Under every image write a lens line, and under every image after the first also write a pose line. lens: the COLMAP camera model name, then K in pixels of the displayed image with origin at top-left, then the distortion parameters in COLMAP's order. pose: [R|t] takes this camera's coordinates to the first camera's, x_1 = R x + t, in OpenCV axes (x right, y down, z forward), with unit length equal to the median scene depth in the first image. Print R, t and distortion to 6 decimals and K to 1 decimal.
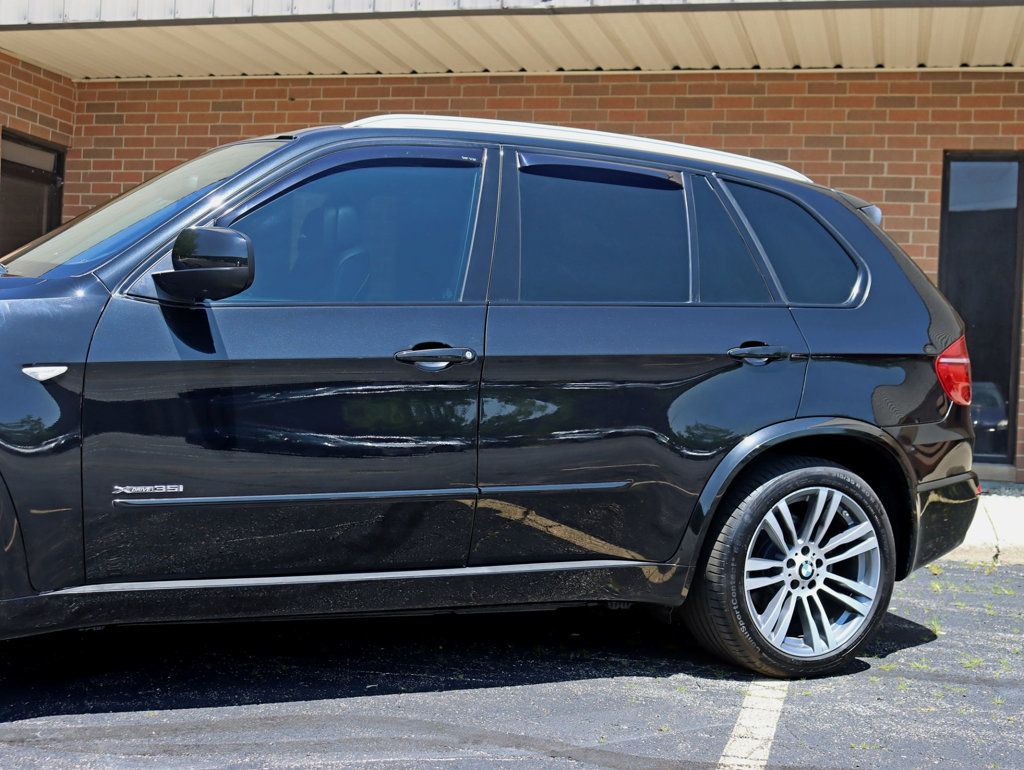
lens RADIAL K [[1402.5, 0, 512.0], [0, 1402.5, 385.0], [0, 0, 1]] dist [-0.115453, 0.061358]
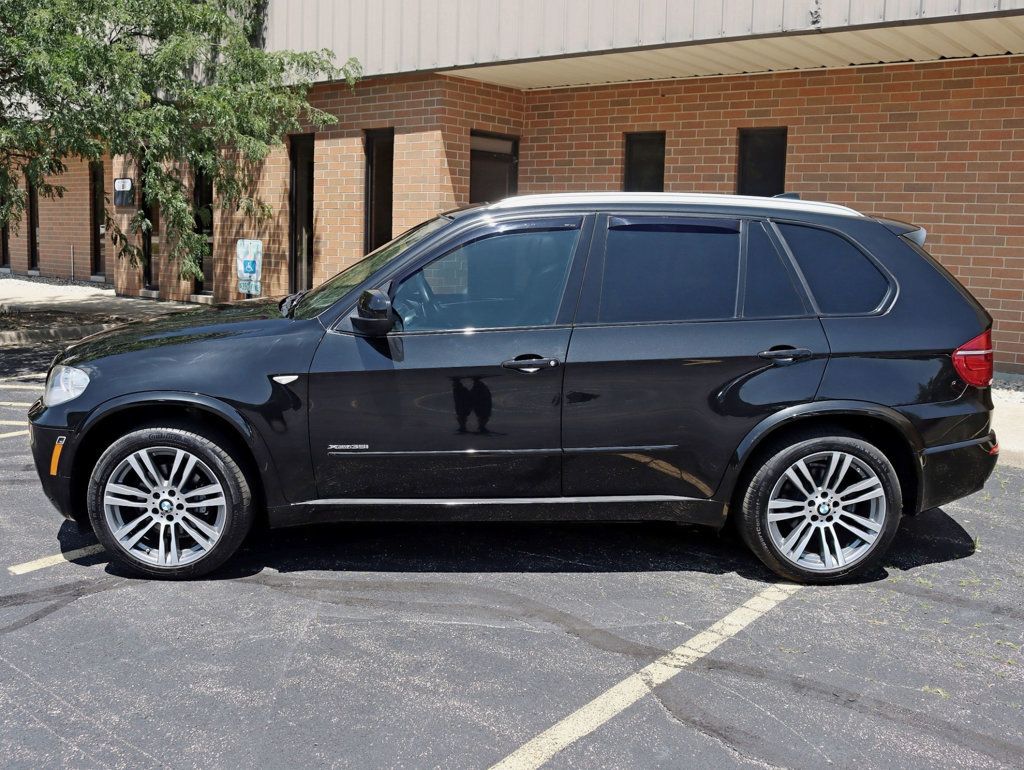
lens RADIAL K [[996.5, 0, 512.0], [0, 996.5, 385.0], [0, 0, 1]] dist [-0.119409, 0.001109]
pose [[0.910374, 0.040919, -0.411759, 0.325557], [0.014245, 0.991410, 0.130016, -0.120914], [0.413541, -0.124229, 0.901970, 0.003275]]
